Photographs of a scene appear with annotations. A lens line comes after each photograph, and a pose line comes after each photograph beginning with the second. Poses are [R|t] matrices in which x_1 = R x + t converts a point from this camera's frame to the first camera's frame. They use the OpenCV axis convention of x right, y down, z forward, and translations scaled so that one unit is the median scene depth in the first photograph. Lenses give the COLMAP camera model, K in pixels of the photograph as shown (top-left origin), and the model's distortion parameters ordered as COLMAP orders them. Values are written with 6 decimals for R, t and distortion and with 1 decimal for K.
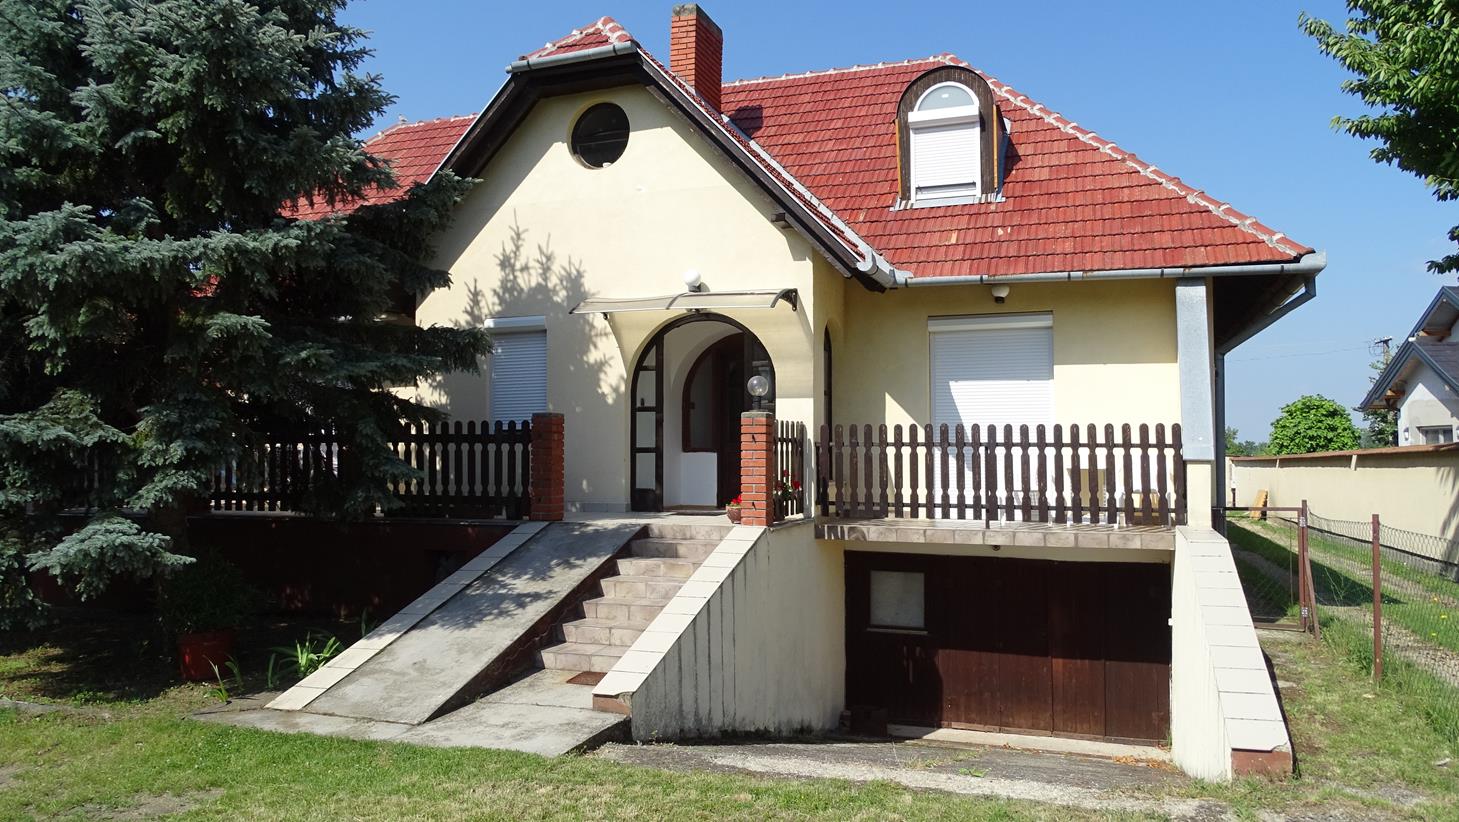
lens RADIAL K [[1037.4, 0, 730.9], [0, 1037.4, 411.3], [0, 0, 1]] dist [-0.004728, -0.001737]
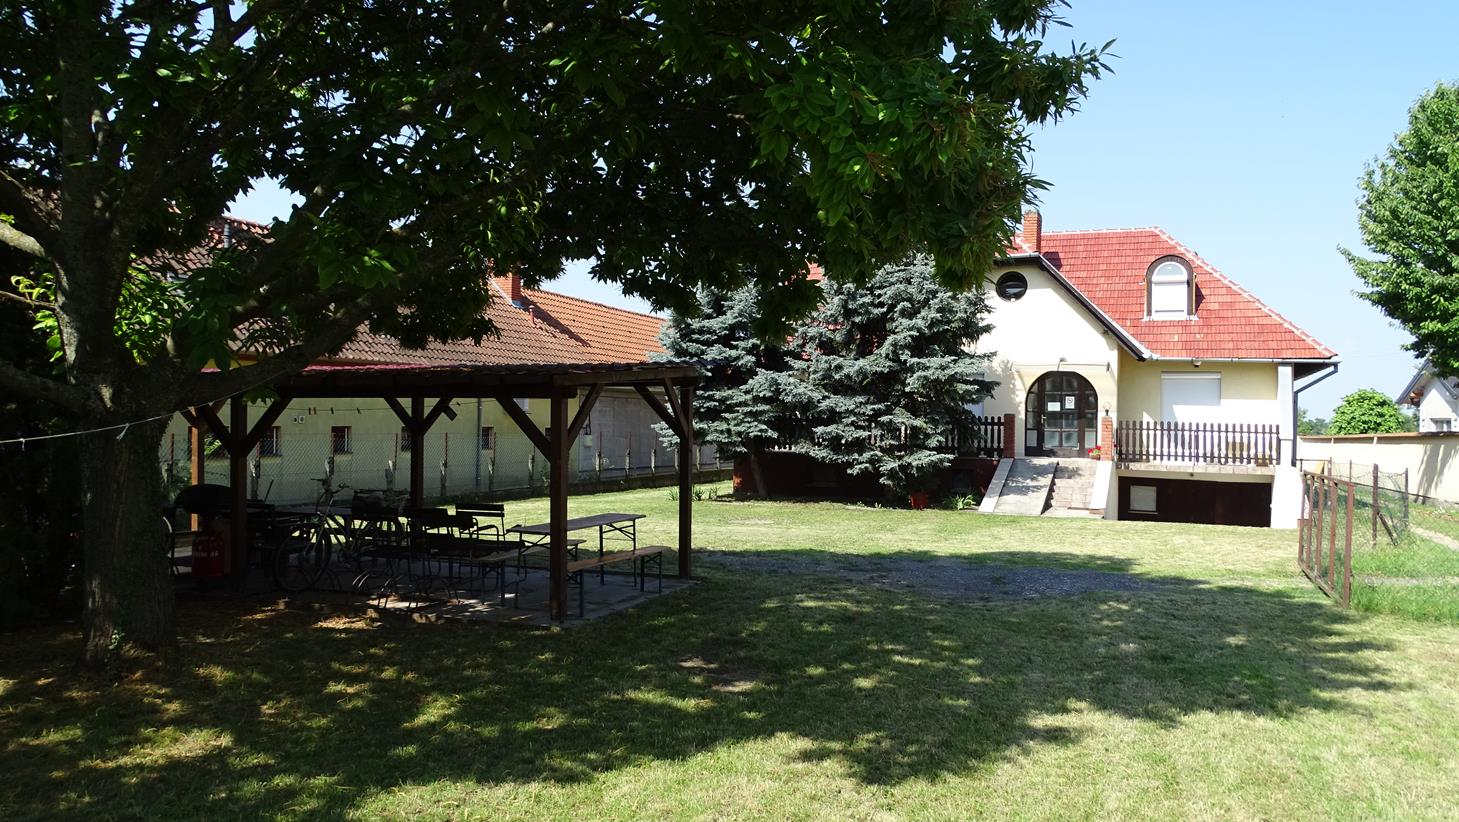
lens RADIAL K [[1037.4, 0, 728.3], [0, 1037.4, 410.7], [0, 0, 1]] dist [-0.004728, -0.001737]
pose [[0.998261, 0.018834, -0.055863, -0.625236], [-0.017005, 0.999310, 0.033026, -0.067505], [0.056446, -0.032019, 0.997892, -1.300023]]
